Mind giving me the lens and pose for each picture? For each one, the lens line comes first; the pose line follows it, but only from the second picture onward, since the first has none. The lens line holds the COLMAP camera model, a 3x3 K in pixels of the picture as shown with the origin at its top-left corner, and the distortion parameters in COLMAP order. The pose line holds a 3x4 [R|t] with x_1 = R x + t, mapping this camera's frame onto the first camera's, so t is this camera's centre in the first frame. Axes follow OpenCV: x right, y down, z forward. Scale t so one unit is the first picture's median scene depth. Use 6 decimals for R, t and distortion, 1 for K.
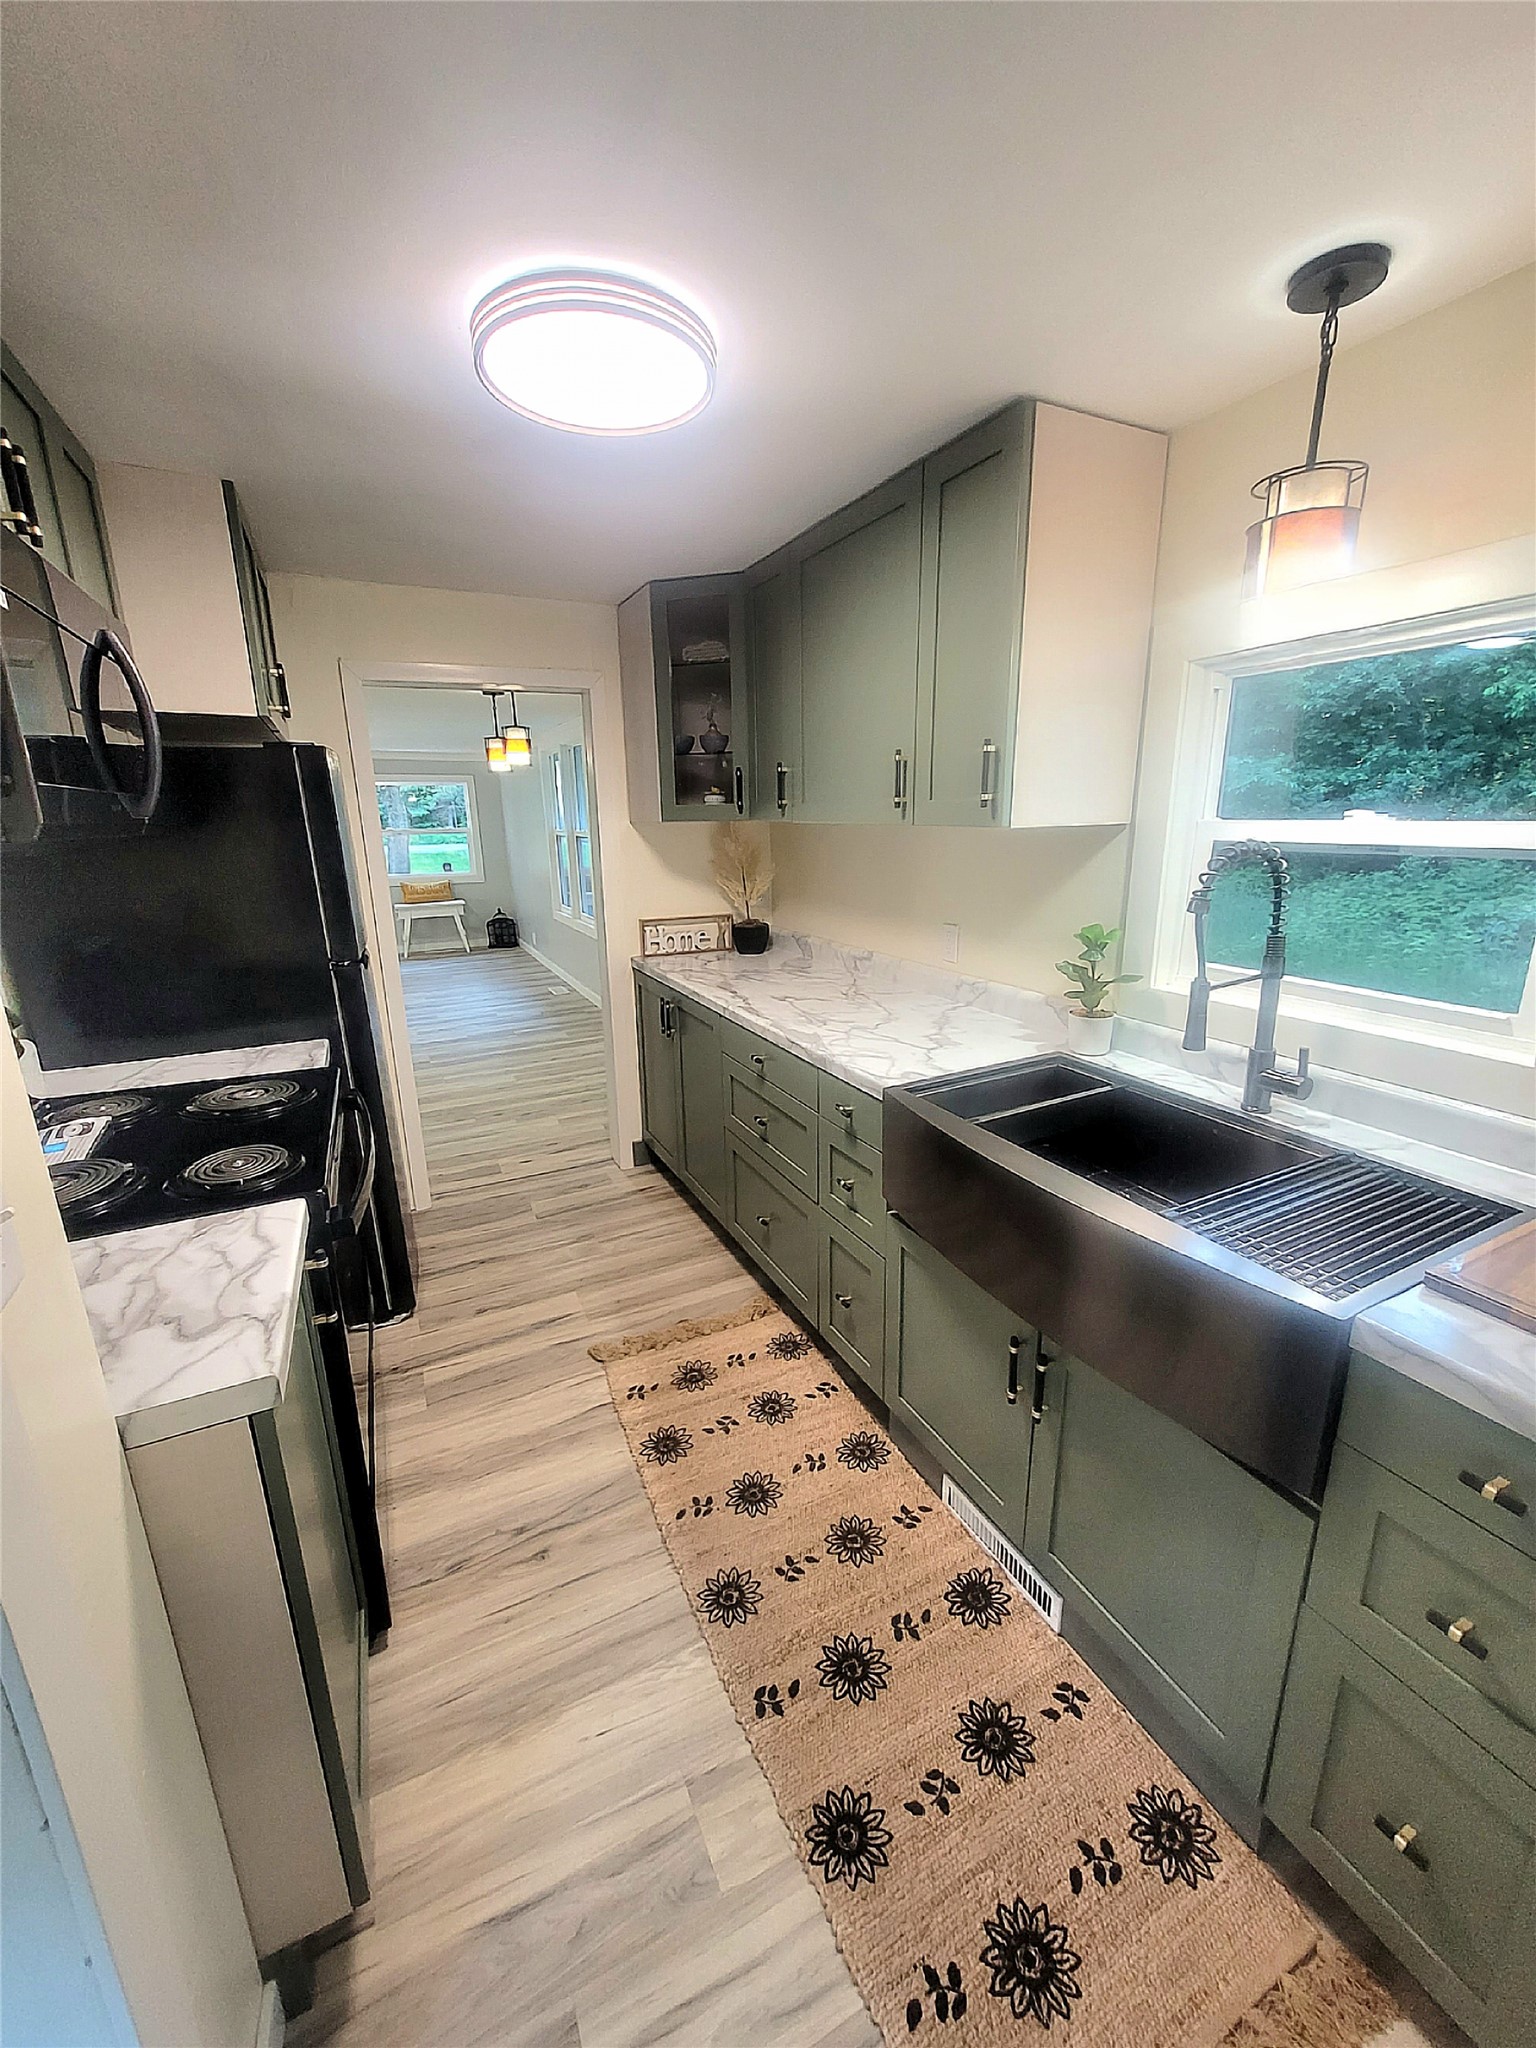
lens RADIAL K [[800.9, 0, 766.3], [0, 800.9, 1027.8], [0, 0, 1]] dist [0.000183, 0.000405]
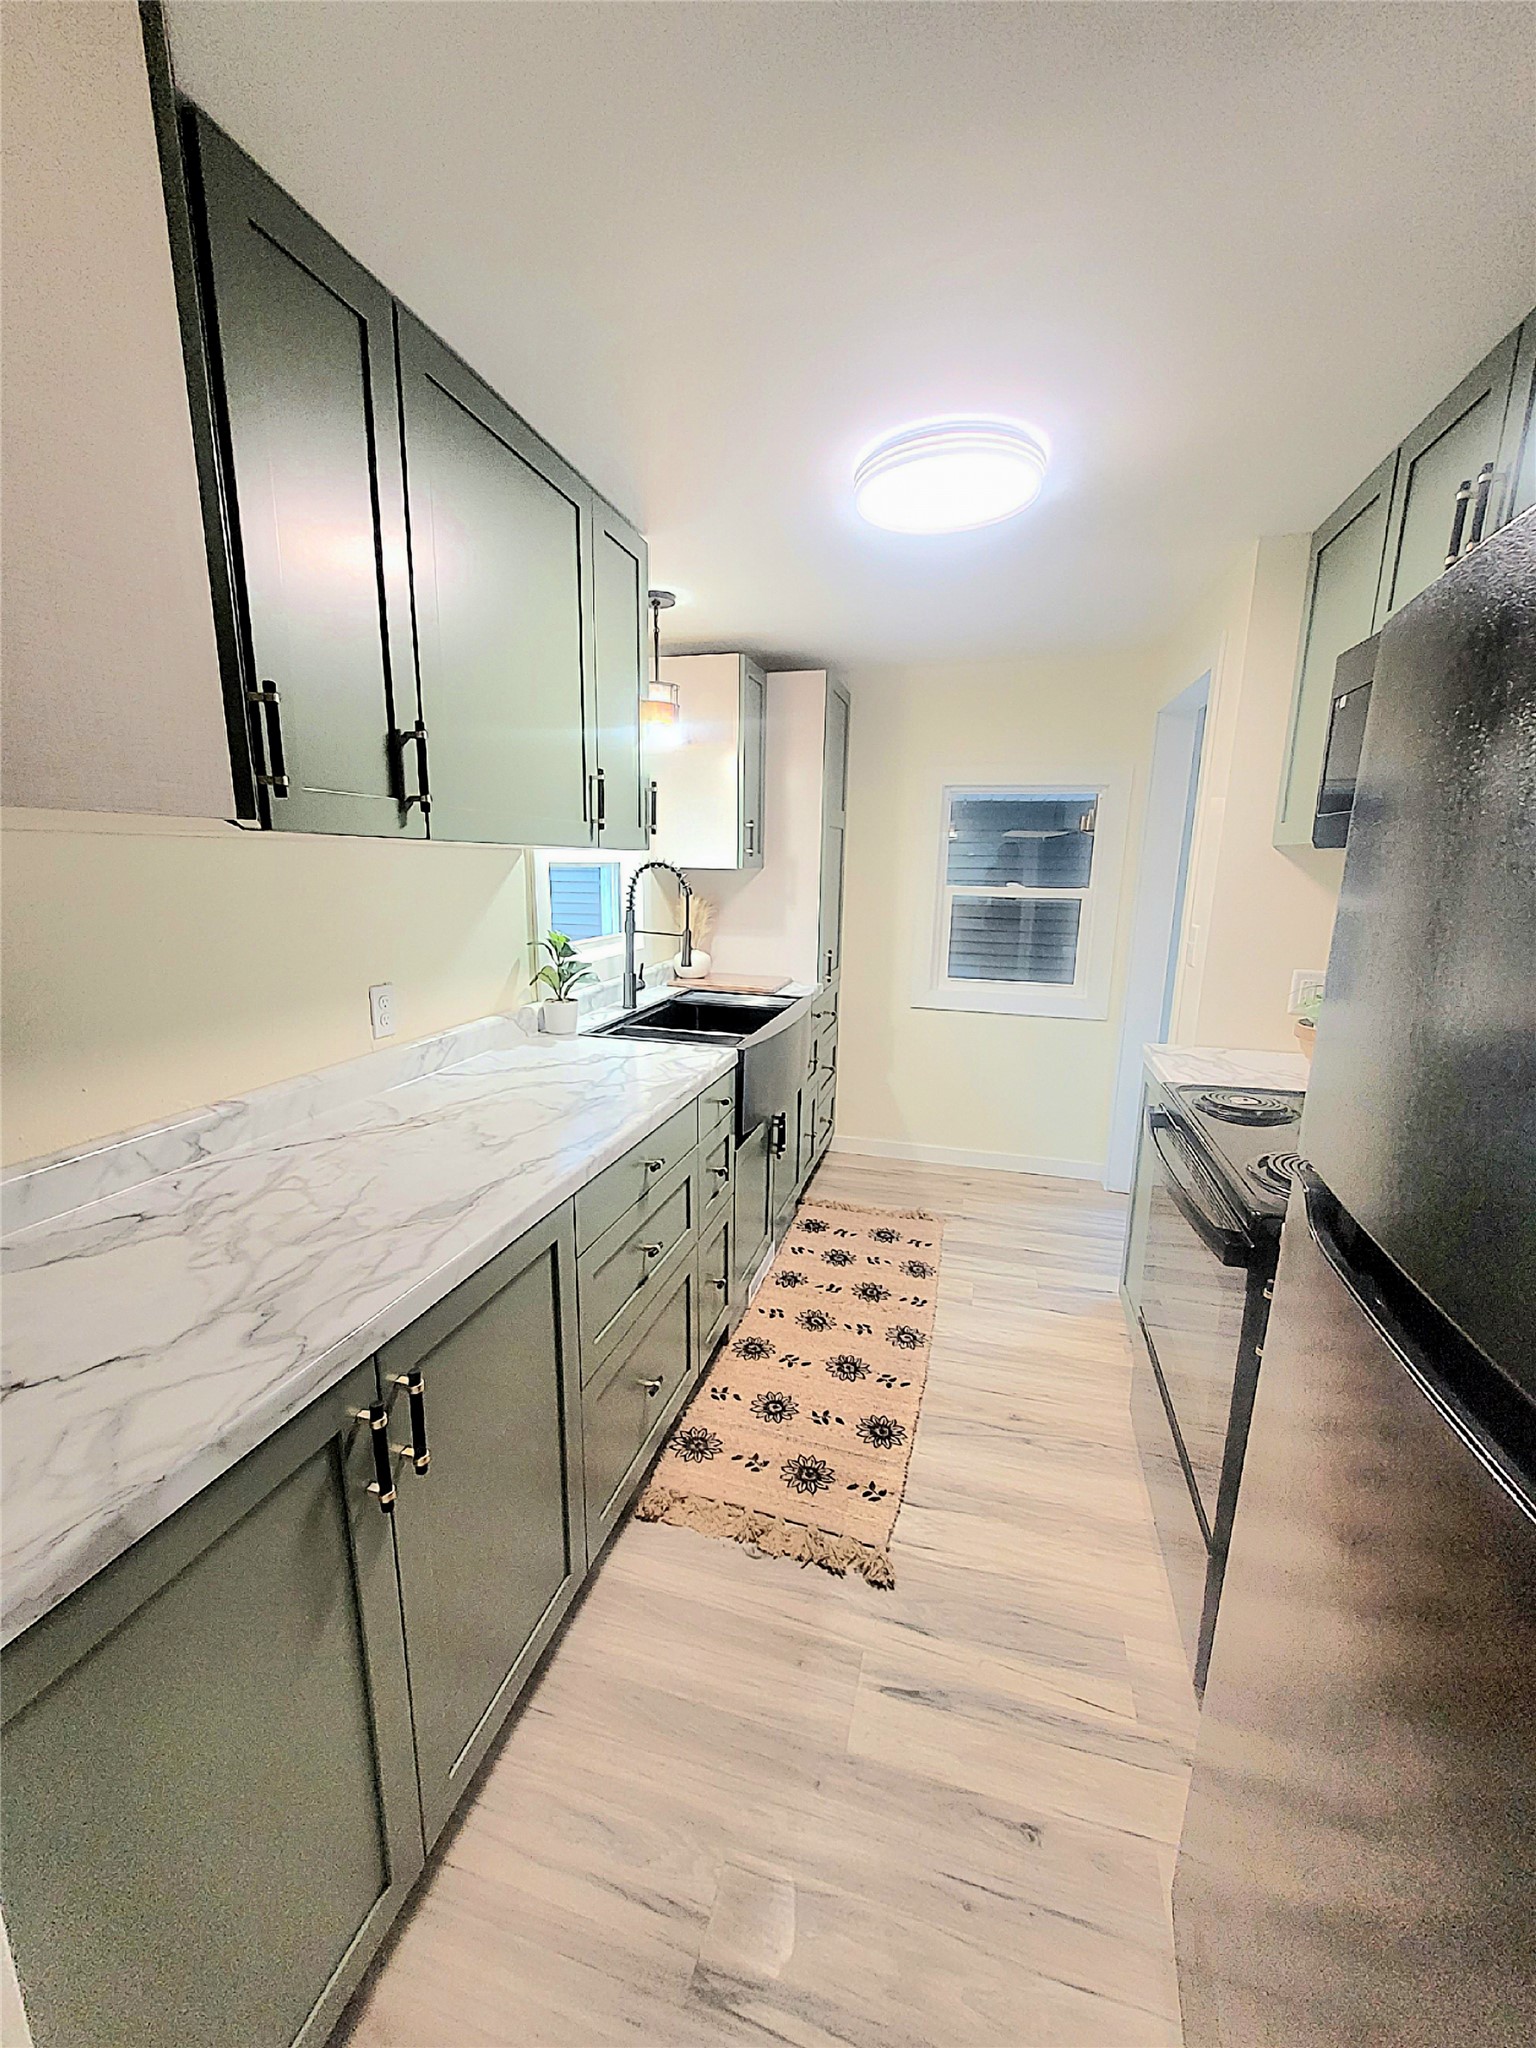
lens RADIAL K [[800.9, 0, 766.3], [0, 800.9, 1027.8], [0, 0, 1]] dist [0.000183, 0.000405]
pose [[-0.747220, -0.128442, 0.652047, -0.535391], [0.172834, 0.909828, 0.377281, -0.325972], [-0.641710, 0.394608, -0.657642, 1.344322]]
